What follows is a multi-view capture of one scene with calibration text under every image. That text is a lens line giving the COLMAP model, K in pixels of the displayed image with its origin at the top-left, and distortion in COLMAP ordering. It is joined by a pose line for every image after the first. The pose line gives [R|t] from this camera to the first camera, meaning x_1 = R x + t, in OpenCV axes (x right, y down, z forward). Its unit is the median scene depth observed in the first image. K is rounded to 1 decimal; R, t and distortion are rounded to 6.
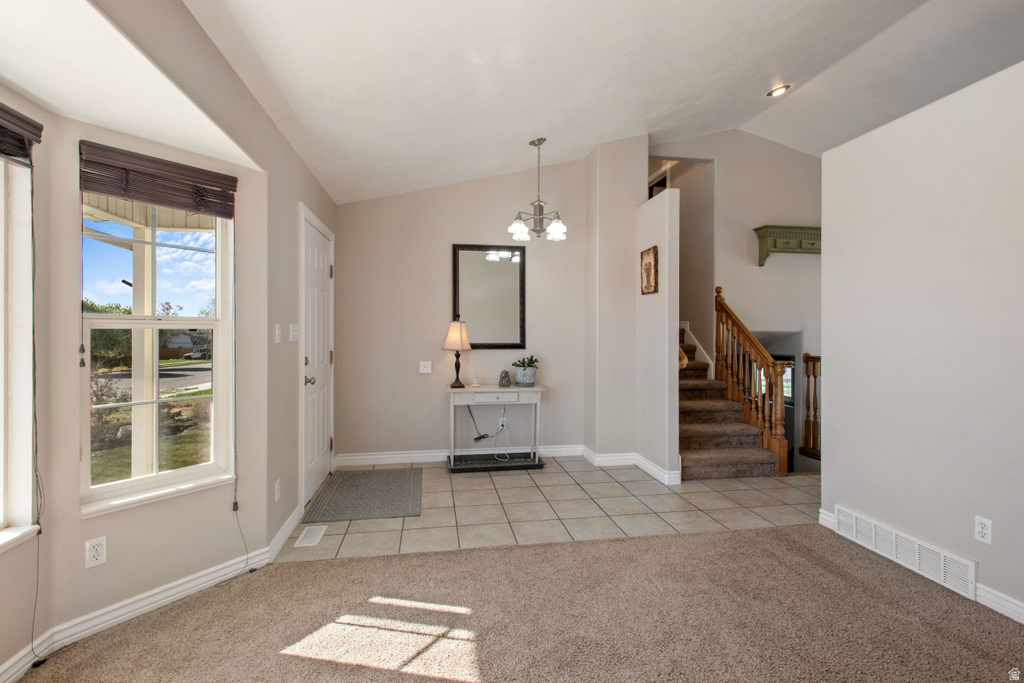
lens RADIAL K [[484.9, 0, 517.1], [0, 484.9, 329.3], [0, 0, 1]] dist [0.001761, -0.000541]
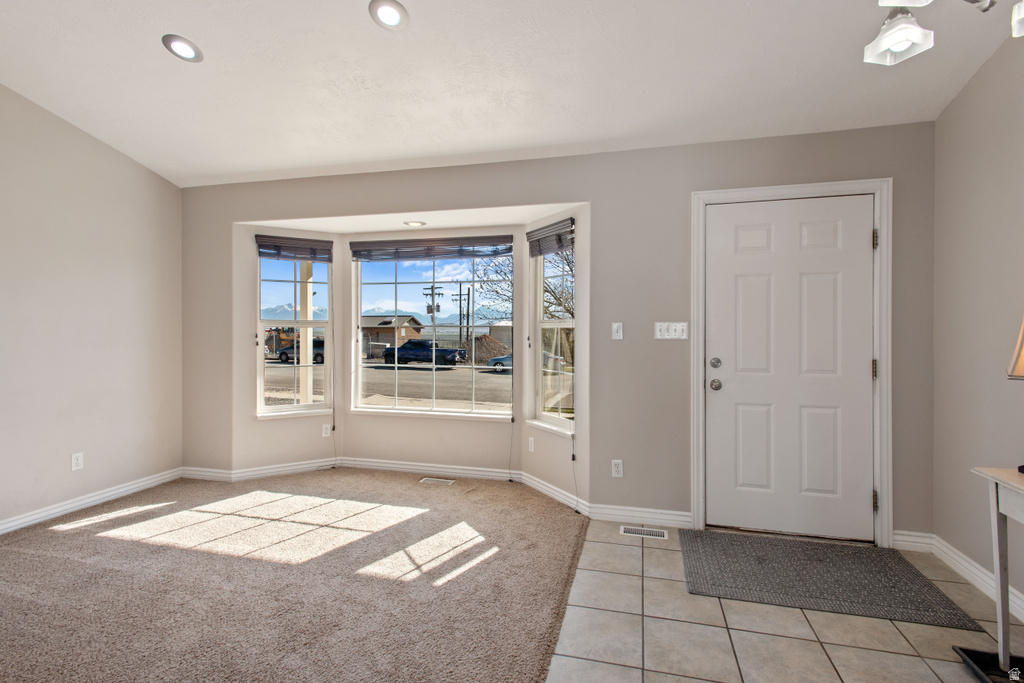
lens RADIAL K [[484.9, 0, 517.1], [0, 484.9, 329.3], [0, 0, 1]] dist [0.001761, -0.000541]
pose [[-0.422844, -0.000117, -0.906202, 0.778895], [0.001002, 0.999999, -0.000596, 0.006481], [0.906202, -0.001160, -0.422844, 1.549655]]
